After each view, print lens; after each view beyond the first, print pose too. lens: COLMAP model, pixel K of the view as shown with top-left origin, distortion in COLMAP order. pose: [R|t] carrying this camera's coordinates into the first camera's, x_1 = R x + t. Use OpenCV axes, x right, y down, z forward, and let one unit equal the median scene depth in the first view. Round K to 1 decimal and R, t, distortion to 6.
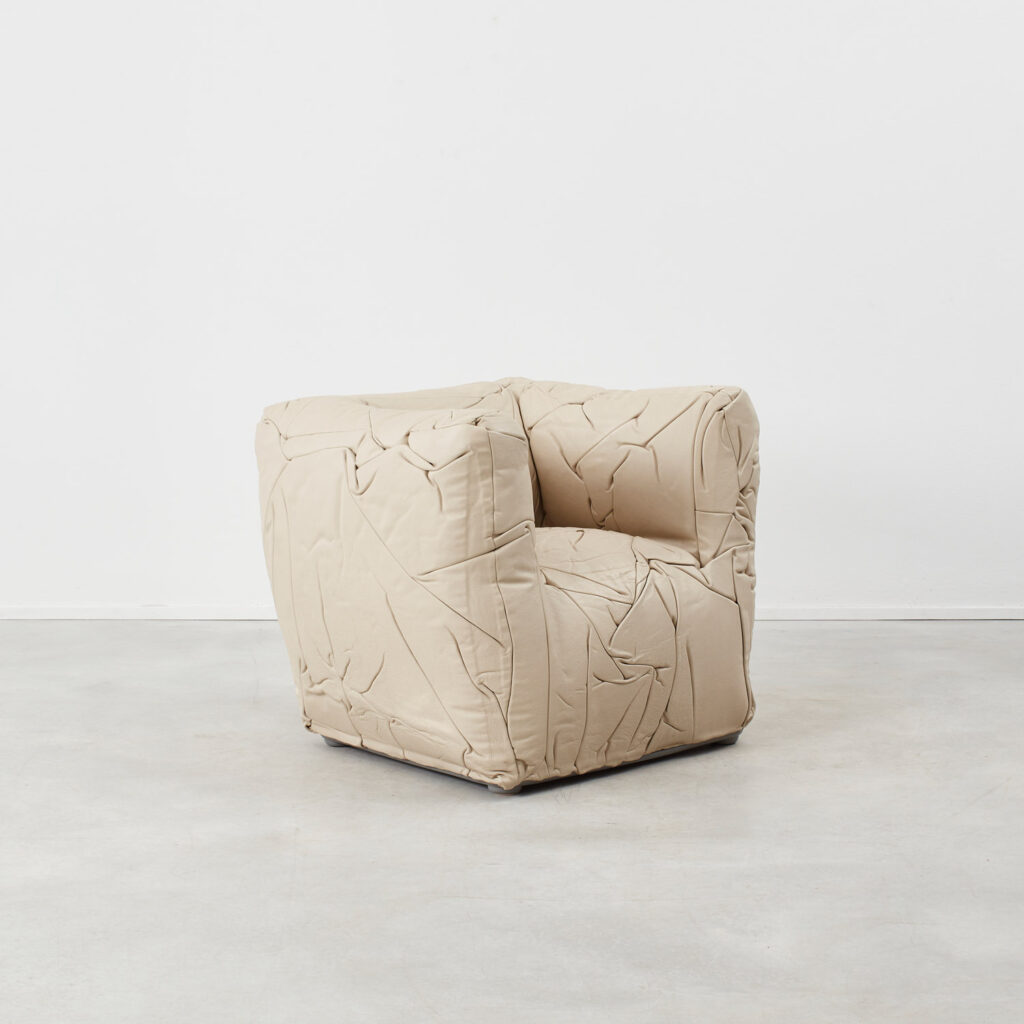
lens RADIAL K [[3217.8, 0, 512.0], [0, 3217.8, 512.0], [0, 0, 1]] dist [-0.020443, 0.048242]
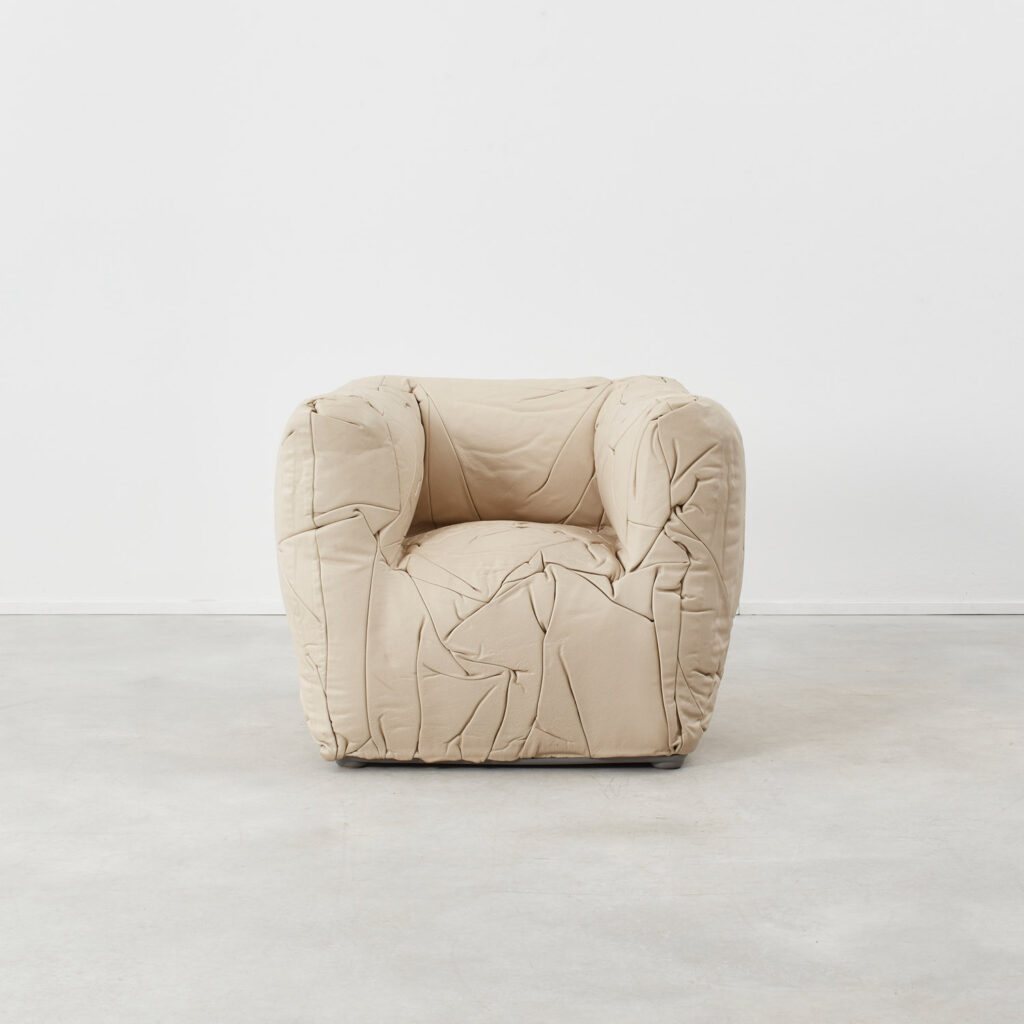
lens RADIAL K [[3217.8, 0, 512.0], [0, 3217.8, 512.0], [0, 0, 1]] dist [-0.020443, 0.048242]
pose [[0.693590, 0.104265, -0.712784, 0.749236], [-0.102577, 0.993682, 0.045540, -0.045340], [0.713029, 0.041530, 0.699903, 0.305569]]
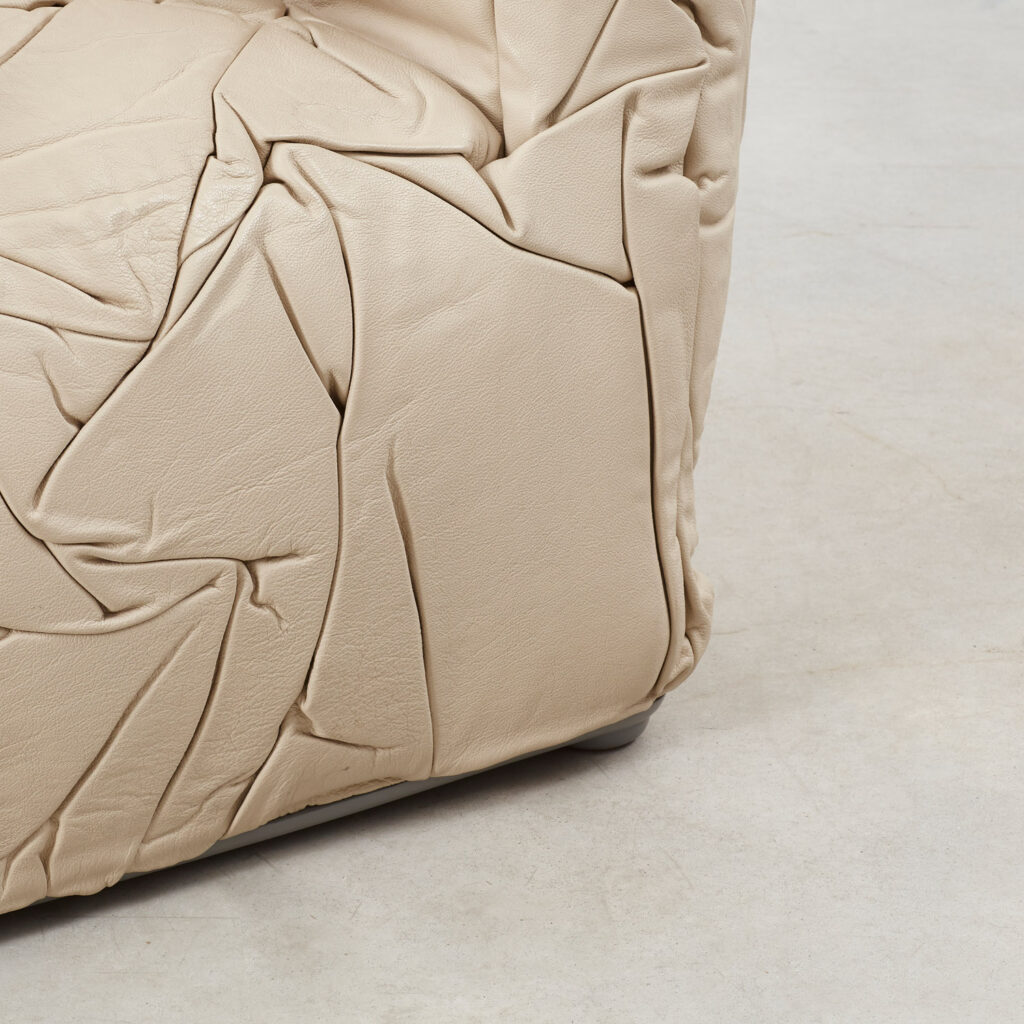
lens RADIAL K [[5946.3, 0, 512.0], [0, 5946.3, 512.0], [0, 0, 1]] dist [0.227577, 15.759396]
pose [[0.987469, 0.081461, -0.135162, 0.134232], [-0.045507, 0.967078, 0.250378, -0.081906], [0.151108, -0.241090, 0.958667, 0.528638]]
